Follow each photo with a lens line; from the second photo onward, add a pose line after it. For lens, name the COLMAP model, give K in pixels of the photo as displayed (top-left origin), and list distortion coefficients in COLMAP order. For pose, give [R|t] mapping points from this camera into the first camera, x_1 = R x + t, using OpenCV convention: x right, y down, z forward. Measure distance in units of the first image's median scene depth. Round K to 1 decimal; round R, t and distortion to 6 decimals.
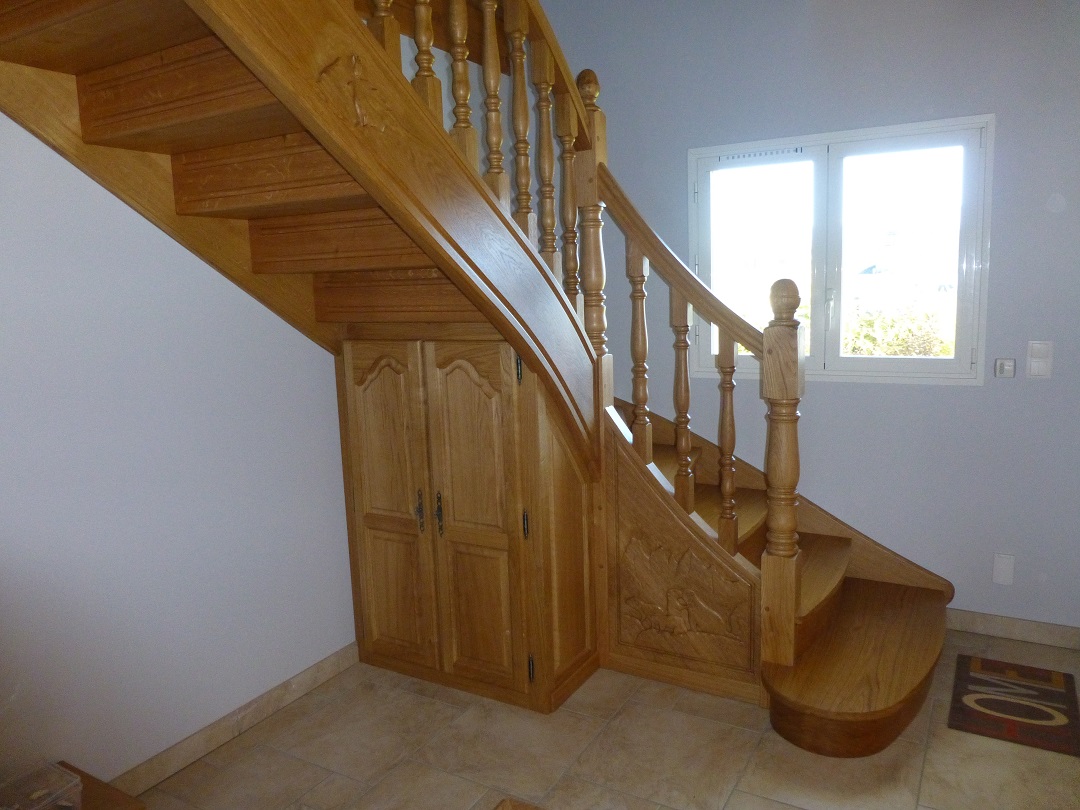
lens RADIAL K [[782.0, 0, 542.6], [0, 782.0, 407.5], [0, 0, 1]] dist [-0.021632, 0.001751]
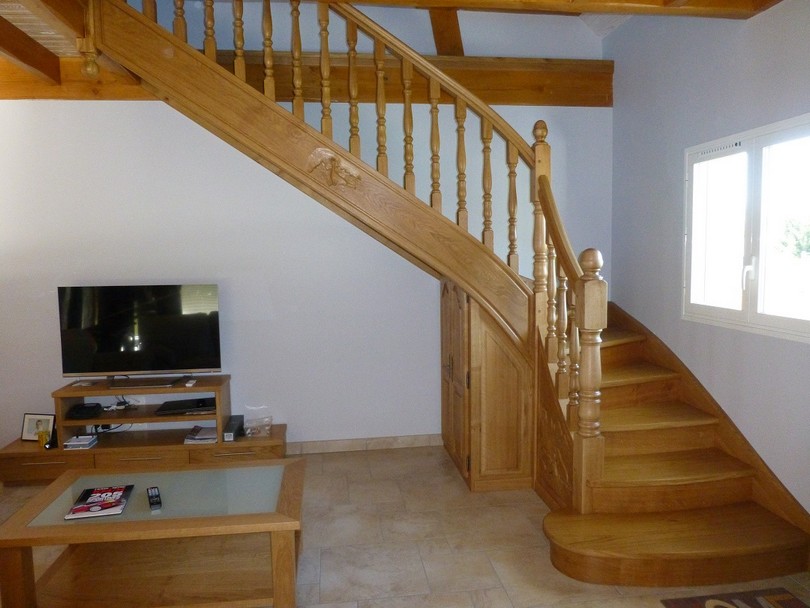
lens RADIAL K [[586.5, 0, 408.0], [0, 586.5, 306.9], [0, 0, 1]] dist [-0.021632, 0.001751]
pose [[0.610474, 0.099759, -0.785728, 0.891253], [-0.127064, 0.991522, 0.027164, -0.036240], [0.781777, 0.083255, 0.617975, 0.039256]]
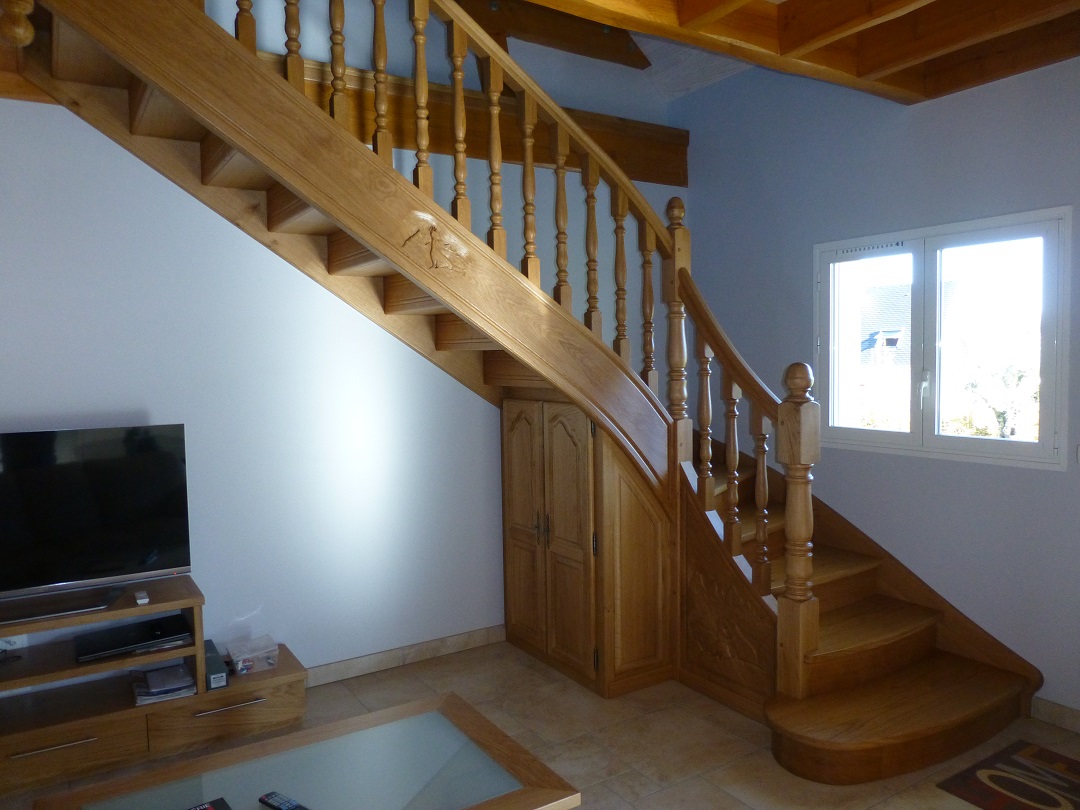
lens RADIAL K [[782.0, 0, 542.7], [0, 782.0, 411.5], [0, 0, 1]] dist [-0.021632, 0.001751]
pose [[0.887418, 0.050238, -0.458220, 0.463125], [-0.083479, 0.995122, -0.052569, 0.003624], [0.453344, 0.084902, 0.887283, -0.206732]]
